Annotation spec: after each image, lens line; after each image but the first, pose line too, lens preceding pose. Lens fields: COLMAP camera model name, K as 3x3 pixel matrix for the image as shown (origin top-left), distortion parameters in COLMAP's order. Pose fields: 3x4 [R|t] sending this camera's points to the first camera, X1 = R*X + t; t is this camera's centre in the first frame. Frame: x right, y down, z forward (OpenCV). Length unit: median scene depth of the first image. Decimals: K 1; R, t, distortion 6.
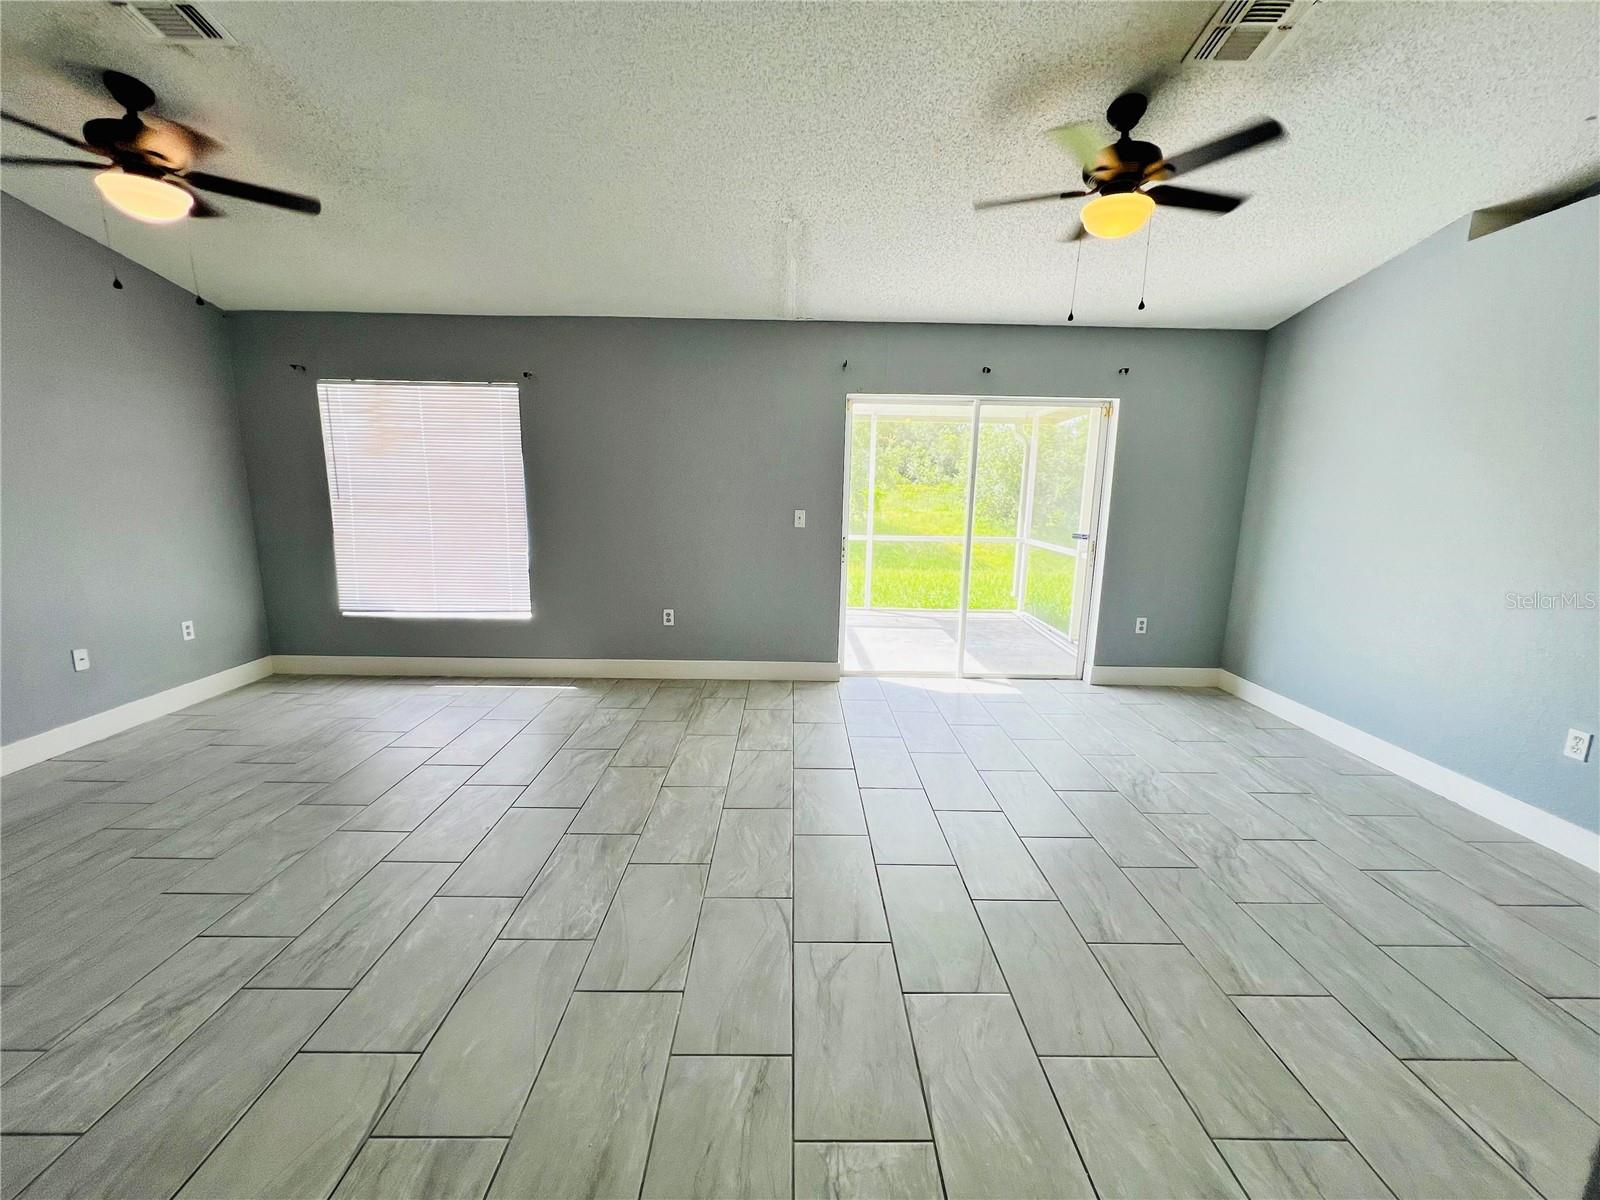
lens RADIAL K [[636.4, 0, 799.5], [0, 636.4, 603.4], [0, 0, 1]] dist [-0.006703, 0.000665]
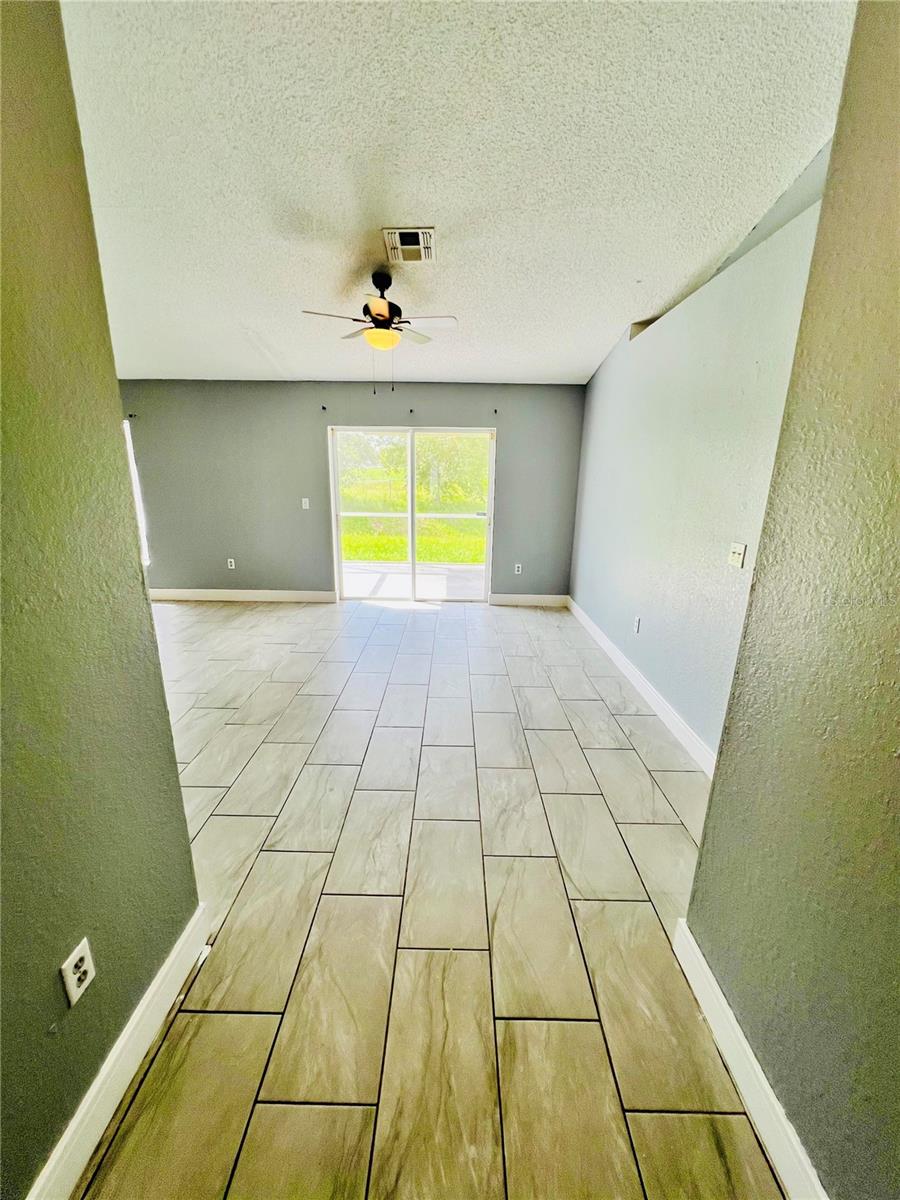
lens RADIAL K [[477.3, 0, 449.1], [0, 477.3, 600.0], [0, 0, 1]] dist [-0.006703, 0.000665]
pose [[0.999840, 0.000695, -0.017868, 0.422218], [0.000612, 0.997328, 0.073054, 0.028428], [0.017871, -0.073054, 0.997168, -0.264043]]
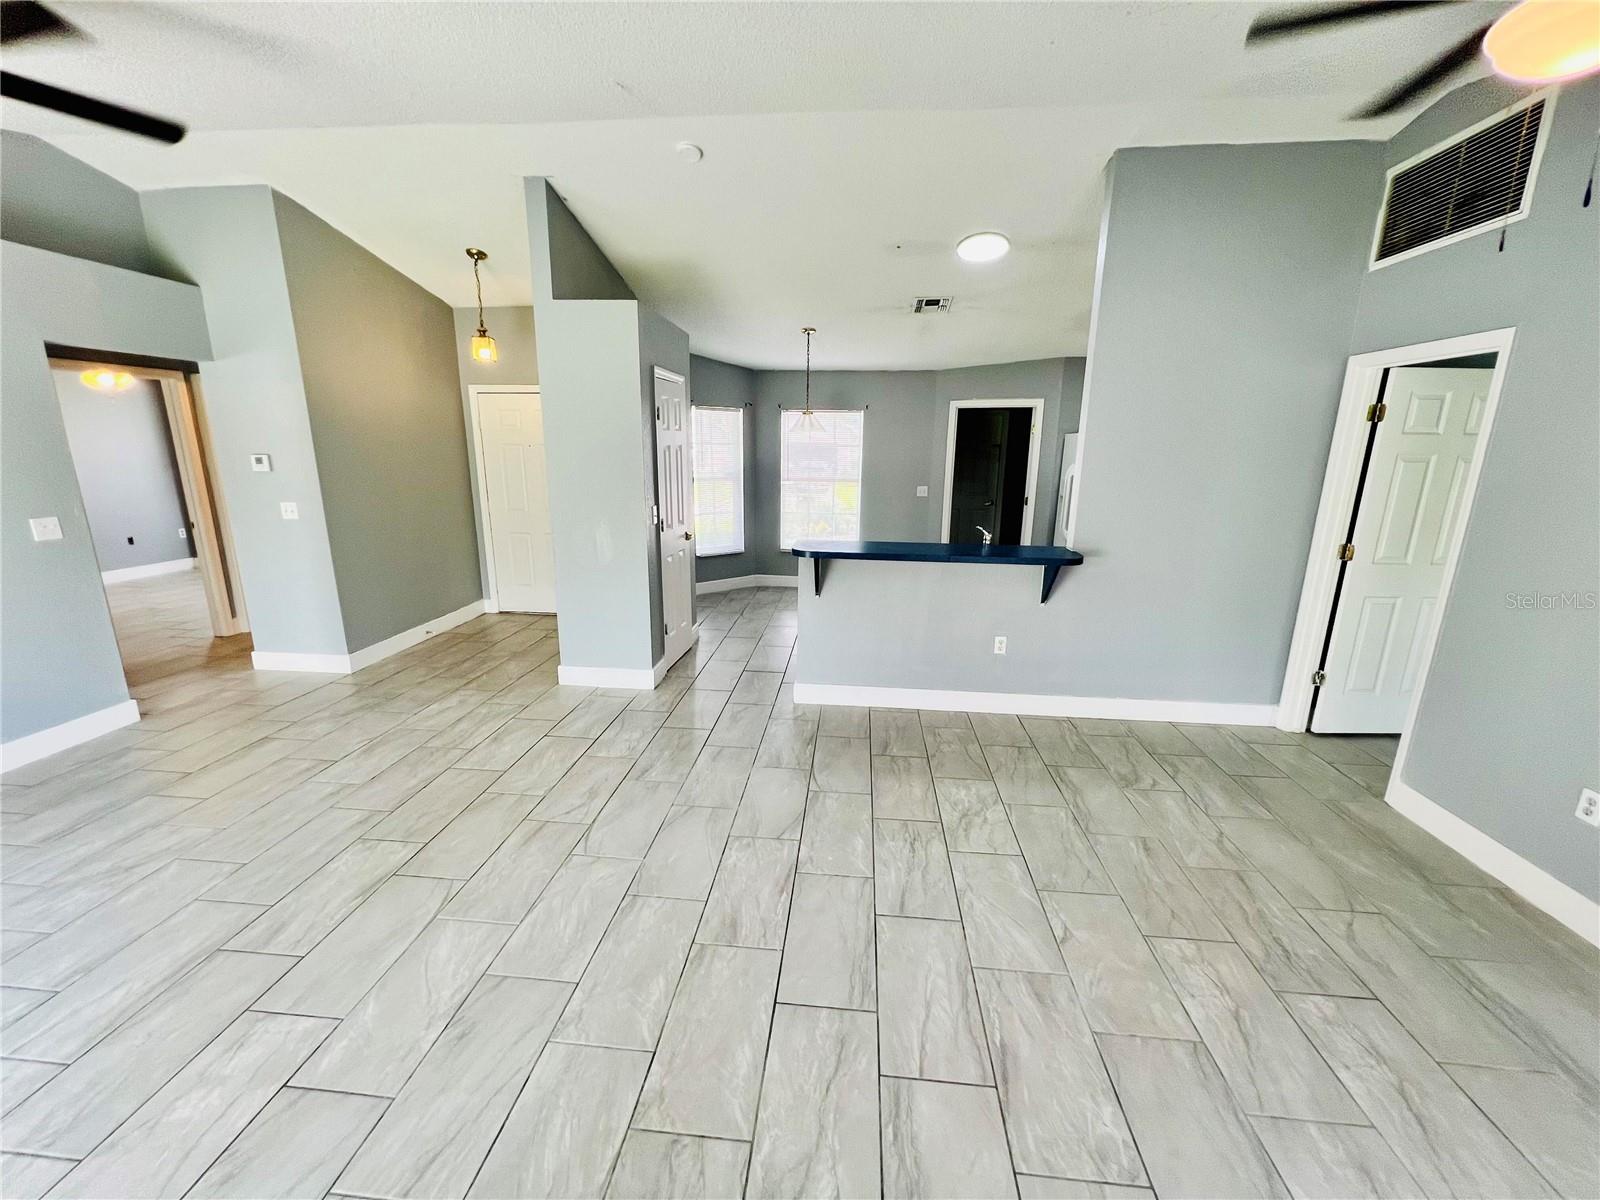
lens RADIAL K [[636.4, 0, 801.9], [0, 636.4, 597.6], [0, 0, 1]] dist [-0.006703, 0.000665]
pose [[-0.994419, -0.053179, 0.091121, -0.277965], [-0.010208, 0.908119, 0.418588, -0.249456], [-0.105009, 0.415321, -0.903594, 0.971129]]
